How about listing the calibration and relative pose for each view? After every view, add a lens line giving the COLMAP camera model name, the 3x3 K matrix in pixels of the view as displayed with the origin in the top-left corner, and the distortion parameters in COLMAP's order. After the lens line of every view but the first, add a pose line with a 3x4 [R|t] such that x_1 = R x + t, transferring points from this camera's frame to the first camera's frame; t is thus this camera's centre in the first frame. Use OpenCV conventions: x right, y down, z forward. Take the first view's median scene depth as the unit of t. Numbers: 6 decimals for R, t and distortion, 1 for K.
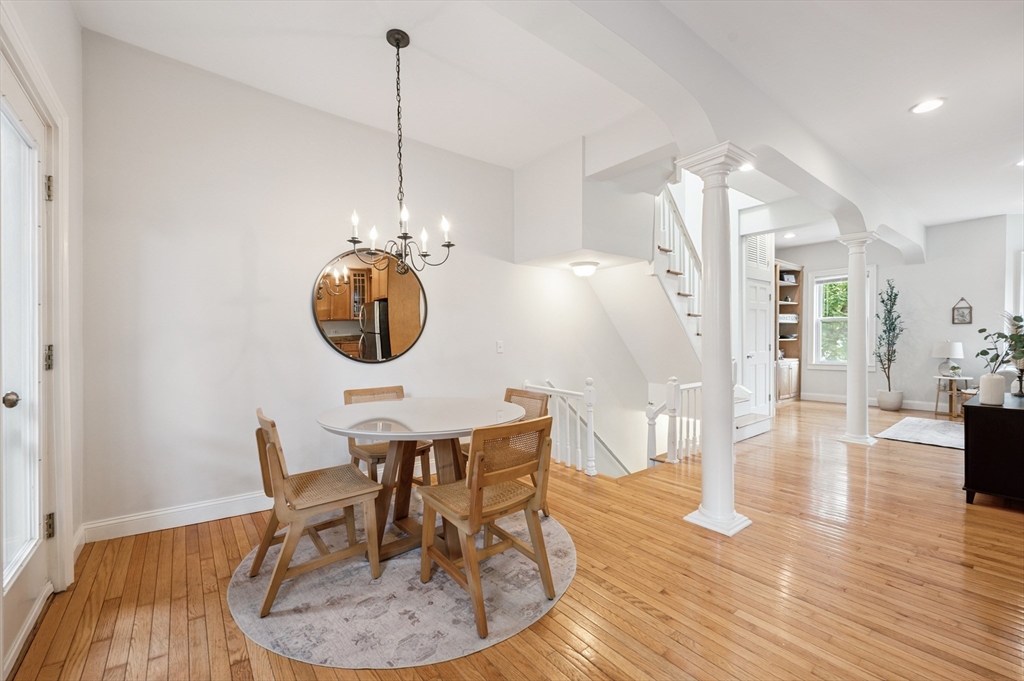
lens RADIAL K [[412.3, 0, 512.5], [0, 412.3, 344.9], [0, 0, 1]] dist [0.001124, 0.000014]
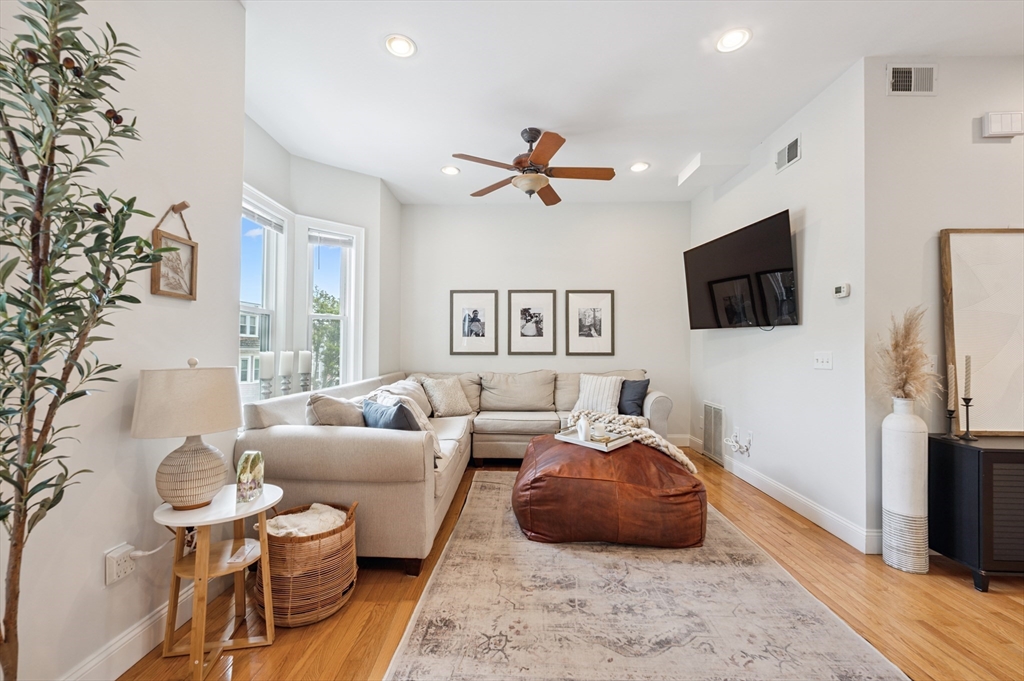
lens RADIAL K [[407.3, 0, 511.4], [0, 407.3, 343.5], [0, 0, 1]] dist [-0.000851, -0.000240]
pose [[-0.776752, 0.017126, 0.629574, 0.915805], [0.009475, 0.999835, -0.015507, -0.018060], [-0.629736, -0.006080, -0.776786, 1.303737]]
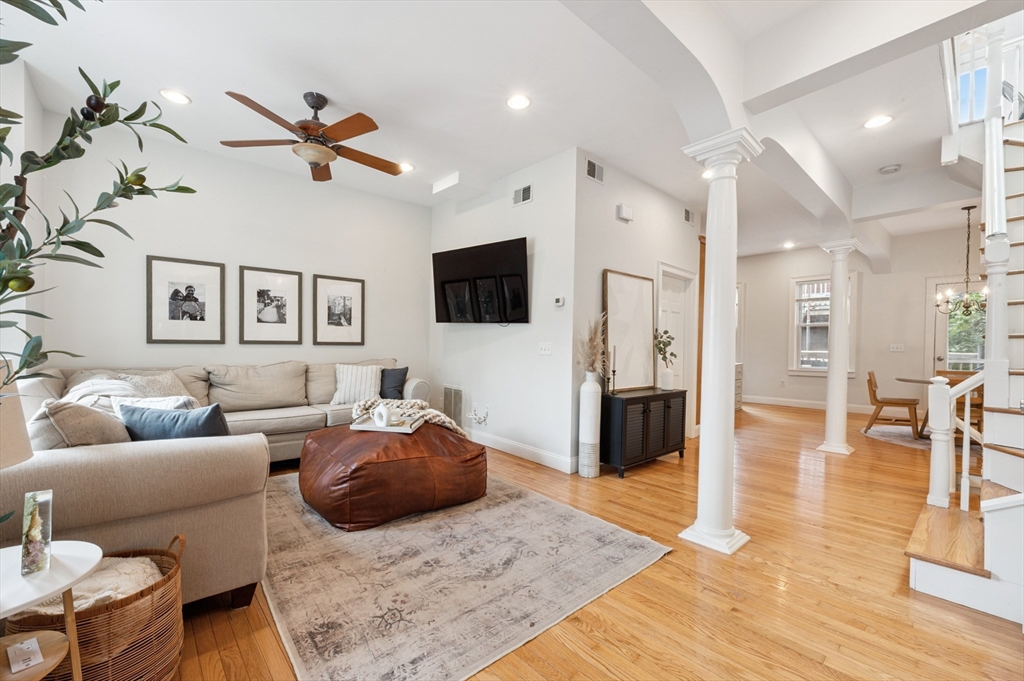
lens RADIAL K [[411.2, 0, 505.1], [0, 411.2, 349.3], [0, 0, 1]] dist [-0.001309, -0.000238]
pose [[-0.998324, -0.003416, -0.057765, 1.054829], [-0.004804, 0.999703, 0.023907, -0.017491], [0.057666, 0.024145, -0.998044, 1.398083]]
